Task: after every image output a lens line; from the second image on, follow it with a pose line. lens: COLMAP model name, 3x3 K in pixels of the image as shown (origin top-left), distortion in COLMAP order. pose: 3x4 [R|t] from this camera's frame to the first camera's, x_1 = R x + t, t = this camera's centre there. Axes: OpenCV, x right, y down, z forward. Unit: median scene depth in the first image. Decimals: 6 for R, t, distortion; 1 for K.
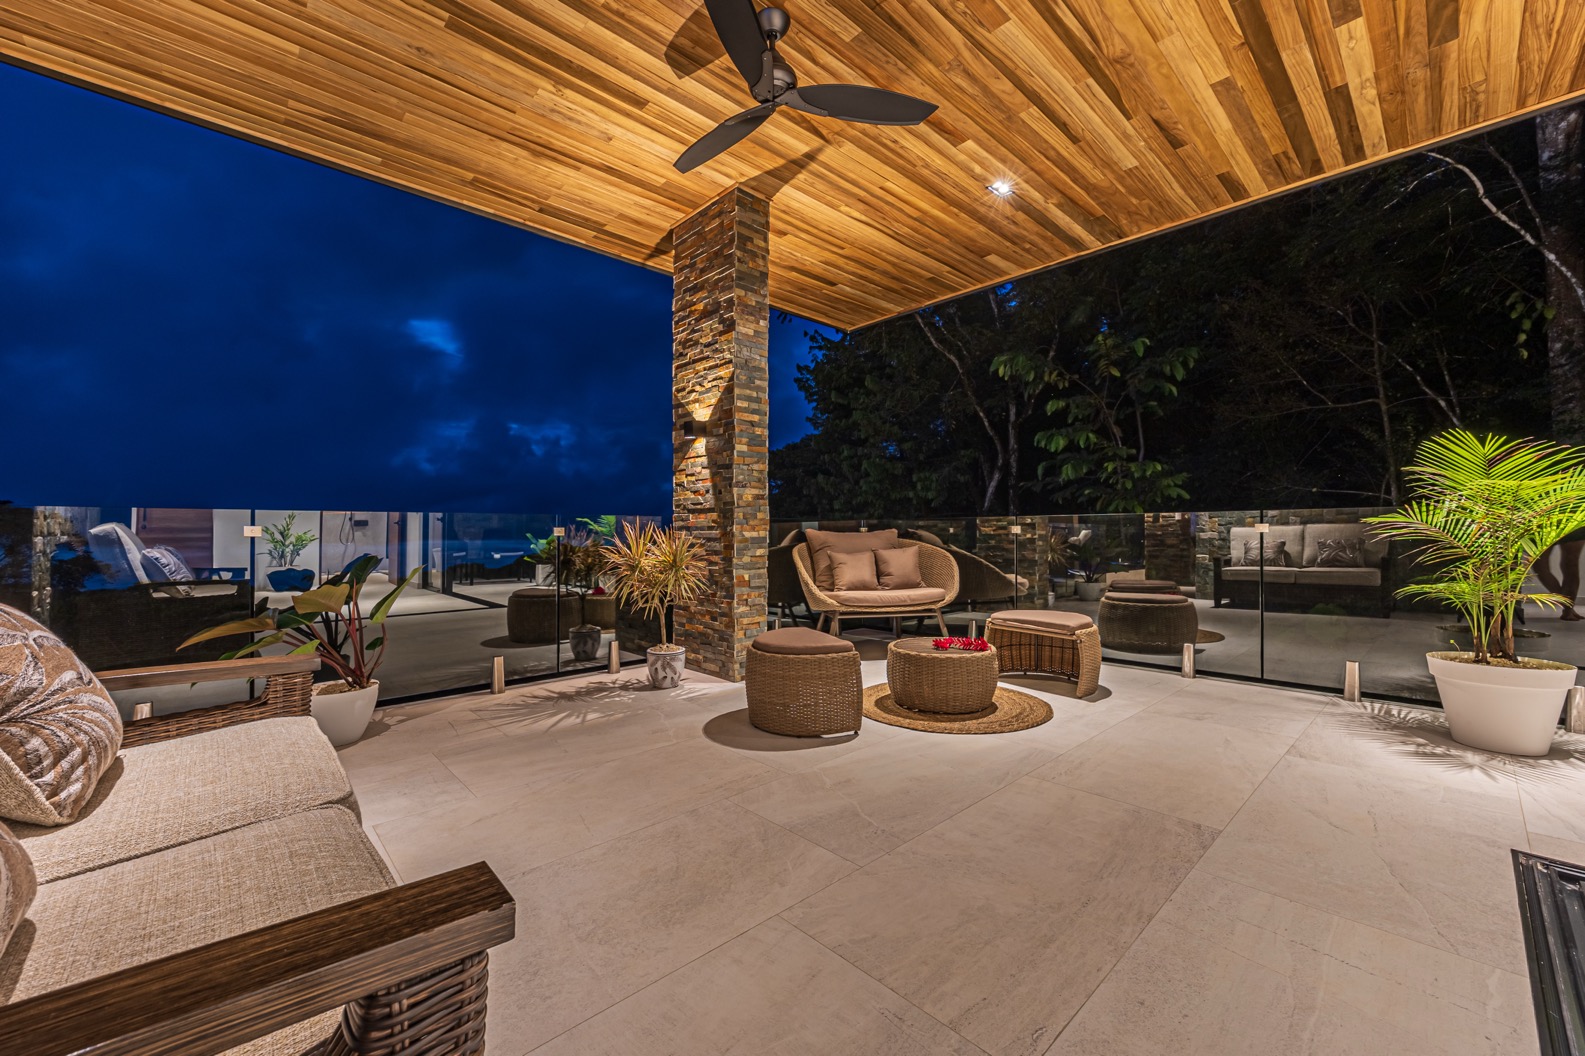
lens RADIAL K [[626.7, 0, 788.7], [0, 626.7, 527.0], [0, 0, 1]] dist [-0.005560, 0.000336]
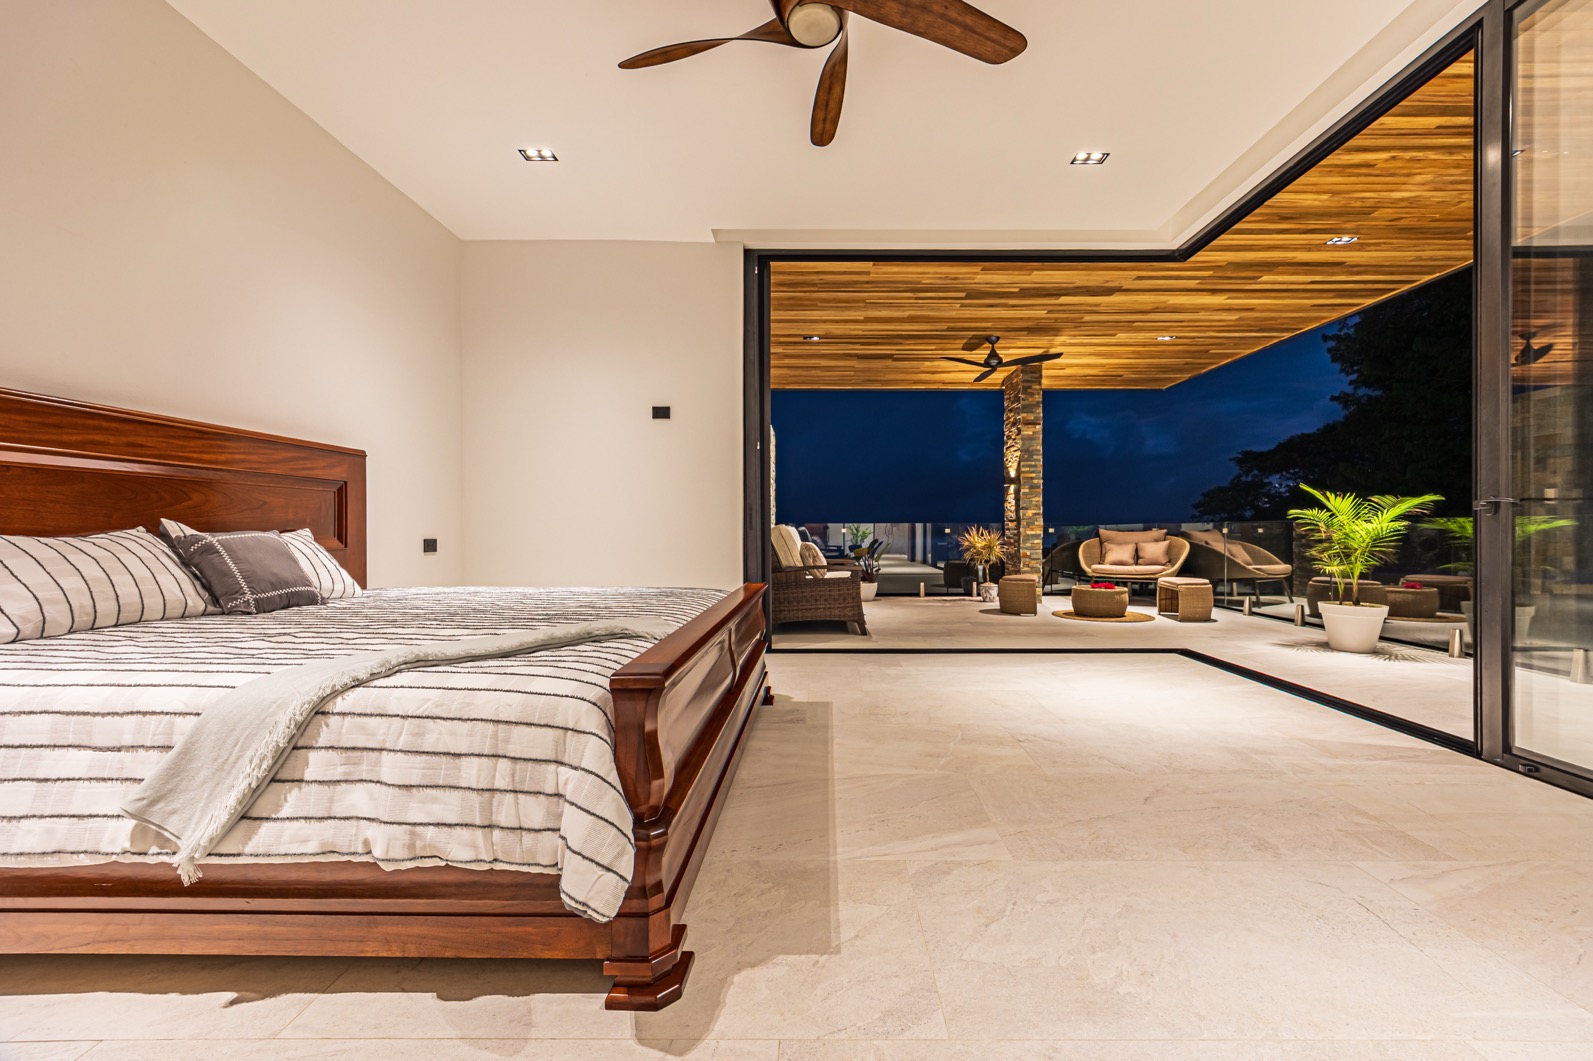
lens RADIAL K [[629.9, 0, 805.0], [0, 629.9, 529.4], [0, 0, 1]] dist [-0.005560, 0.000336]
pose [[0.718916, 0.003748, -0.695087, 0.819230], [0.003889, 0.999948, 0.009414, -0.020233], [0.695086, -0.009471, 0.718864, -0.964072]]
